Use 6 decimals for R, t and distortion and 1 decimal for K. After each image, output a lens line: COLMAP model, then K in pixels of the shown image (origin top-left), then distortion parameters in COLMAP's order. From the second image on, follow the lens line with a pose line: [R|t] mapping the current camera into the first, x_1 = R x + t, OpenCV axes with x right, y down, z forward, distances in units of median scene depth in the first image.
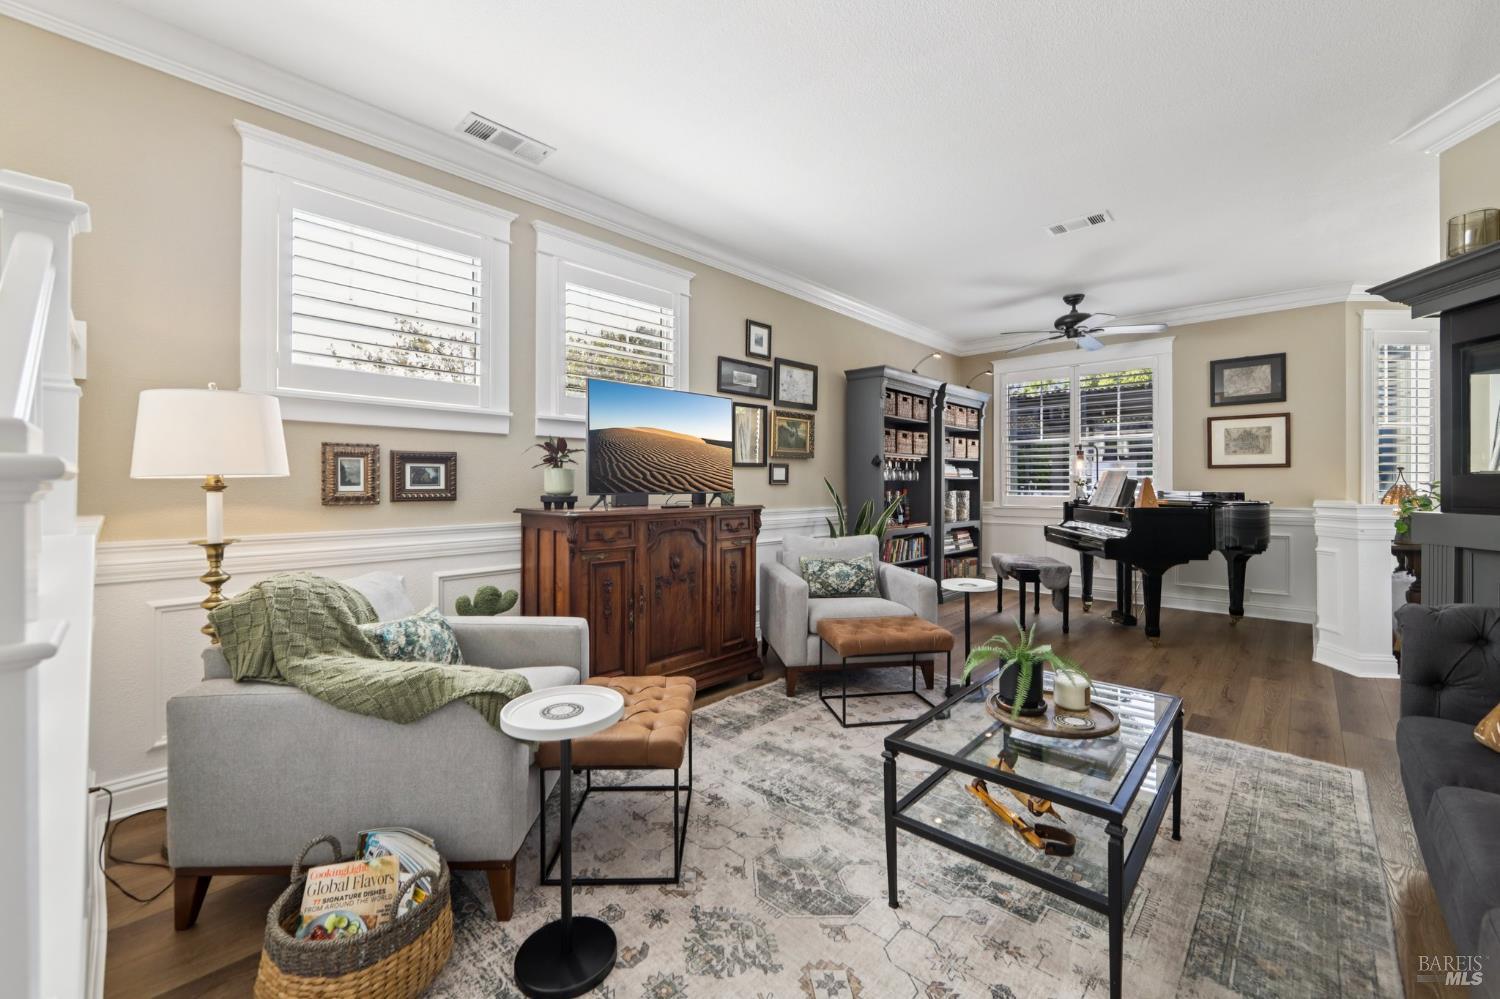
lens RADIAL K [[603.2, 0, 752.9], [0, 603.2, 486.2], [0, 0, 1]] dist [-0.013017, 0.003096]
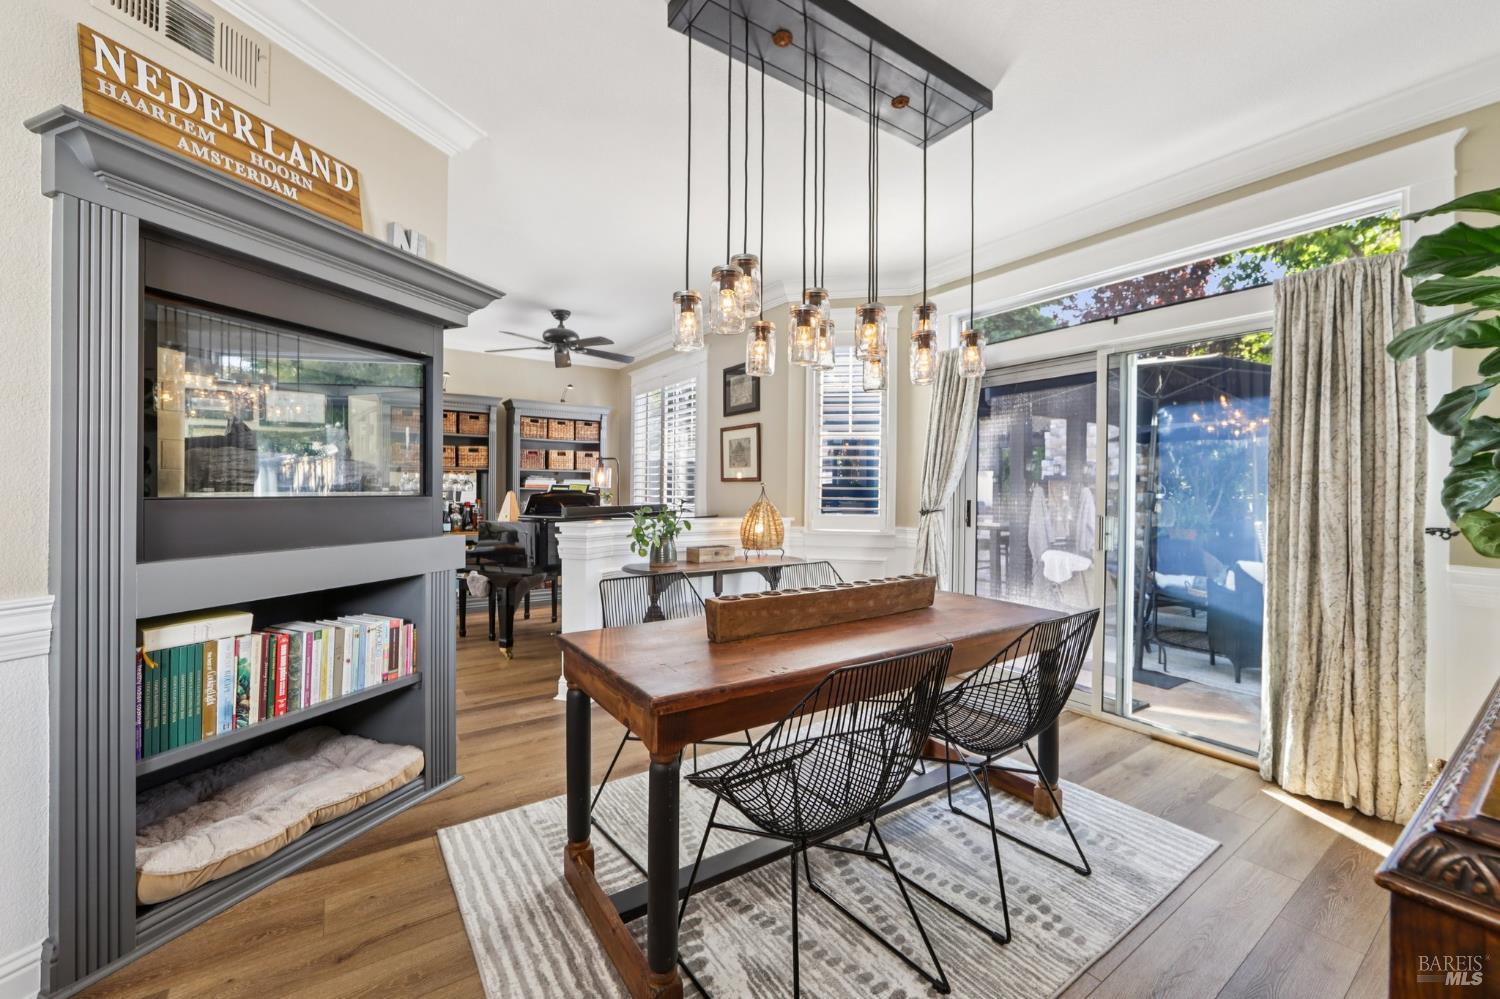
lens RADIAL K [[603.2, 0, 753.7], [0, 603.2, 490.2], [0, 0, 1]] dist [-0.013017, 0.003096]
pose [[0.977991, 0.007077, -0.208529, 1.075312], [-0.007055, 0.999975, 0.000848, -0.018607], [0.208530, 0.000641, 0.978016, 0.078738]]
